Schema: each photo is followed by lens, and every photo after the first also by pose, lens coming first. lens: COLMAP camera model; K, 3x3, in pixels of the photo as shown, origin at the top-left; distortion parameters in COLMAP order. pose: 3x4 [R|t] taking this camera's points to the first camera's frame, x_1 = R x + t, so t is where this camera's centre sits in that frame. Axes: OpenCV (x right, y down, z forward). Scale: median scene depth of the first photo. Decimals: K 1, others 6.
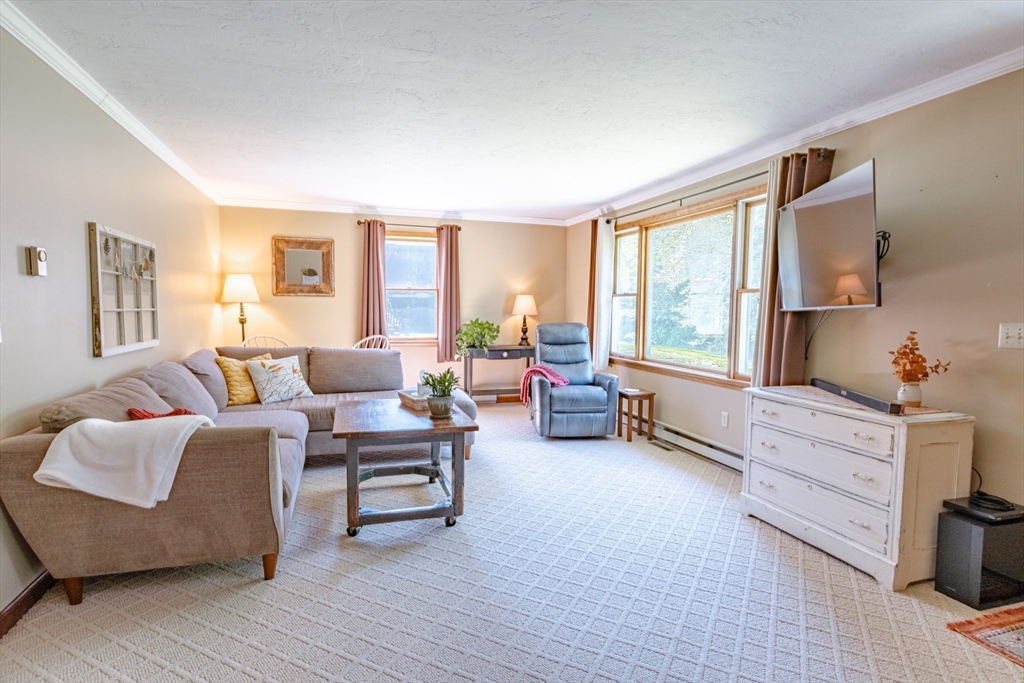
lens RADIAL K [[545.2, 0, 511.5], [0, 545.2, 349.5], [0, 0, 1]] dist [0.002463, 0.000177]
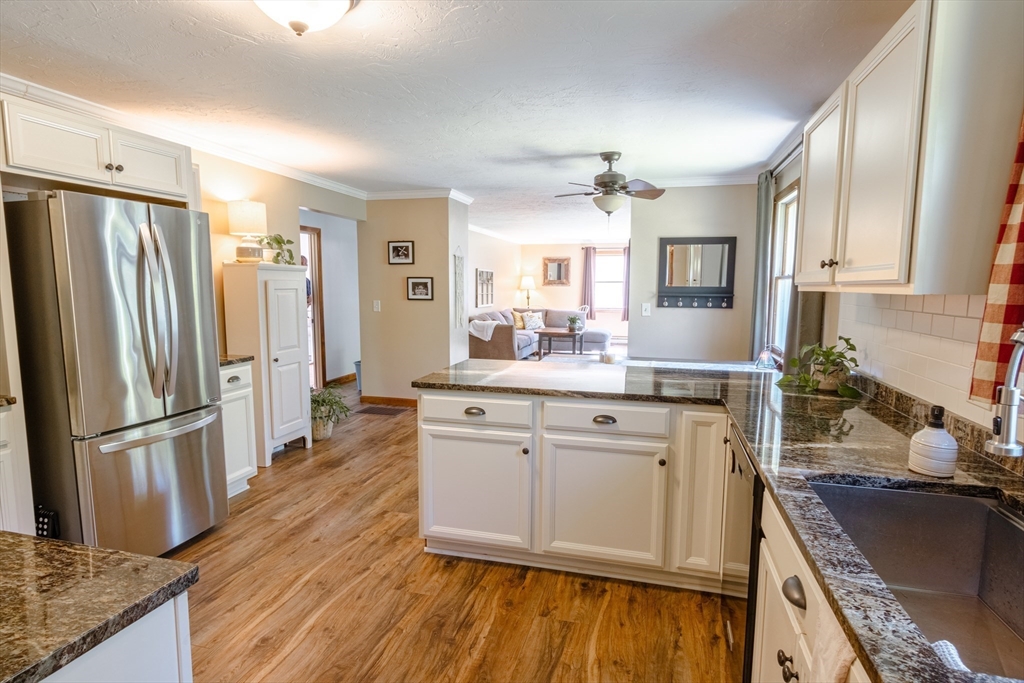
lens RADIAL K [[545.2, 0, 509.4], [0, 545.2, 346.4], [0, 0, 1]] dist [0.002463, 0.000177]
pose [[0.841469, 0.054332, -0.537567, 0.814069], [-0.039058, 0.998445, 0.039774, 0.074635], [0.538892, -0.012472, 0.842282, -1.139223]]
